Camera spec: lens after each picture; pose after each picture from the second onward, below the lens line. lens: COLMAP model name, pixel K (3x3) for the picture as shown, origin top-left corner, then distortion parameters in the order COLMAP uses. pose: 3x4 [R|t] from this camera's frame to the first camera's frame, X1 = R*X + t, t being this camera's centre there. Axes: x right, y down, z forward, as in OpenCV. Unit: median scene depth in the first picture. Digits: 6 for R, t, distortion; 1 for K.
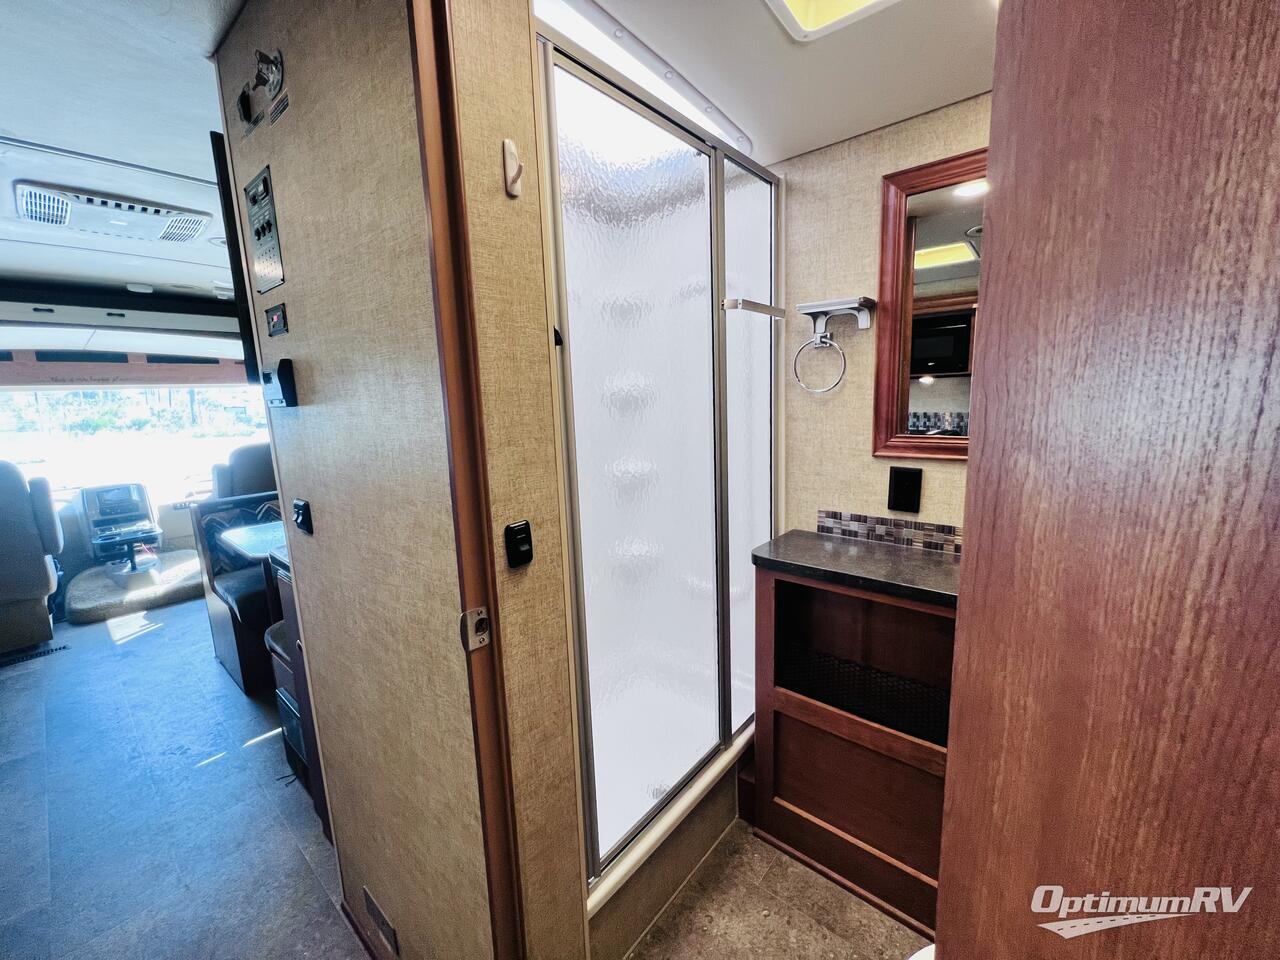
lens RADIAL K [[512.0, 0, 640.9], [0, 512.0, 474.1], [0, 0, 1]] dist [-0.002079, 0.000797]
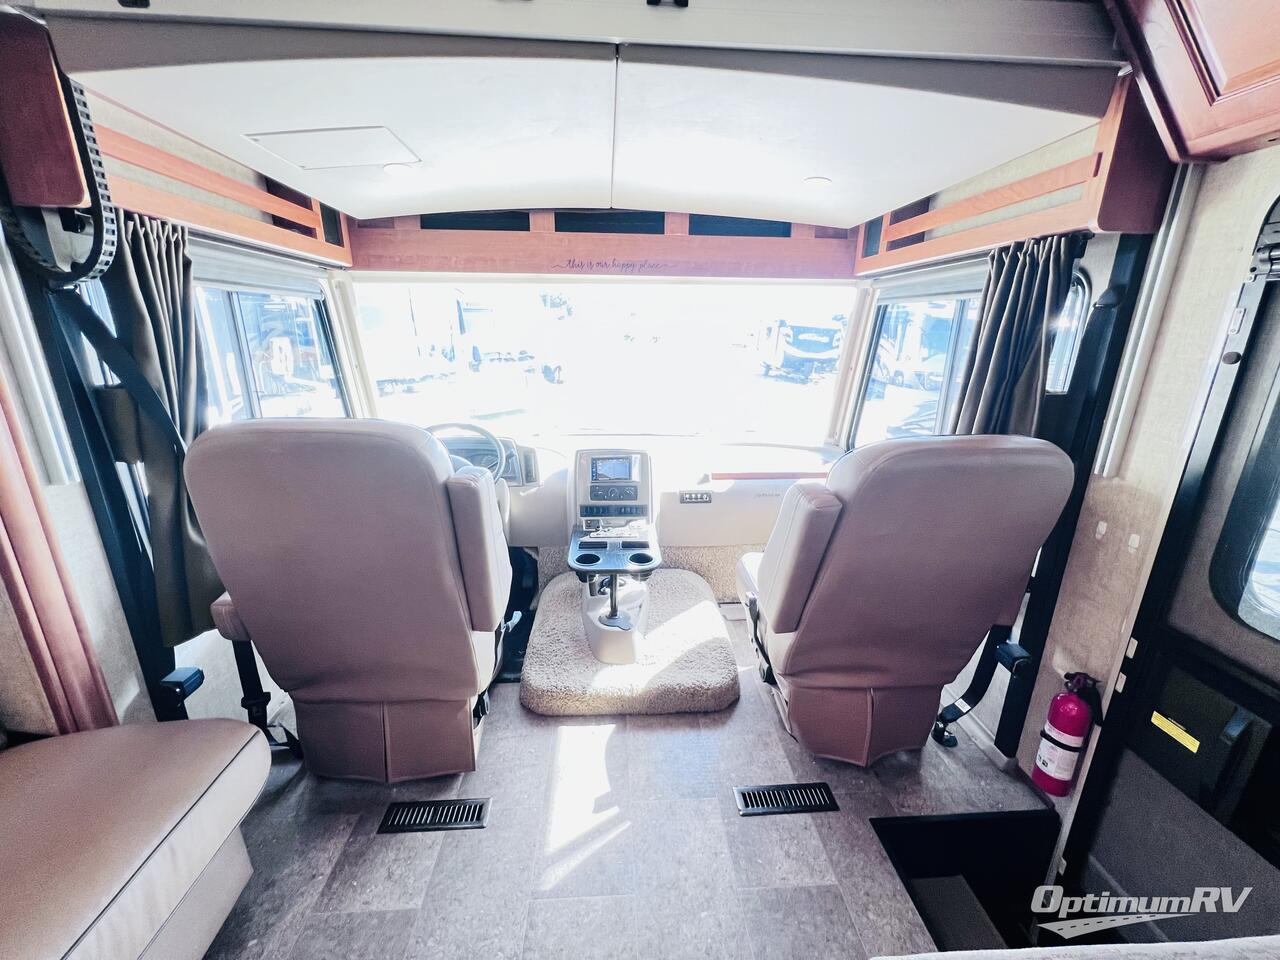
lens RADIAL K [[512.0, 0, 640.9], [0, 512.0, 474.1], [0, 0, 1]] dist [-0.002079, 0.000797]
pose [[0.693260, 0.231626, -0.682451, -0.613994], [-0.145845, 0.972442, 0.181894, -0.064318], [0.705776, -0.026568, 0.707937, 0.618715]]
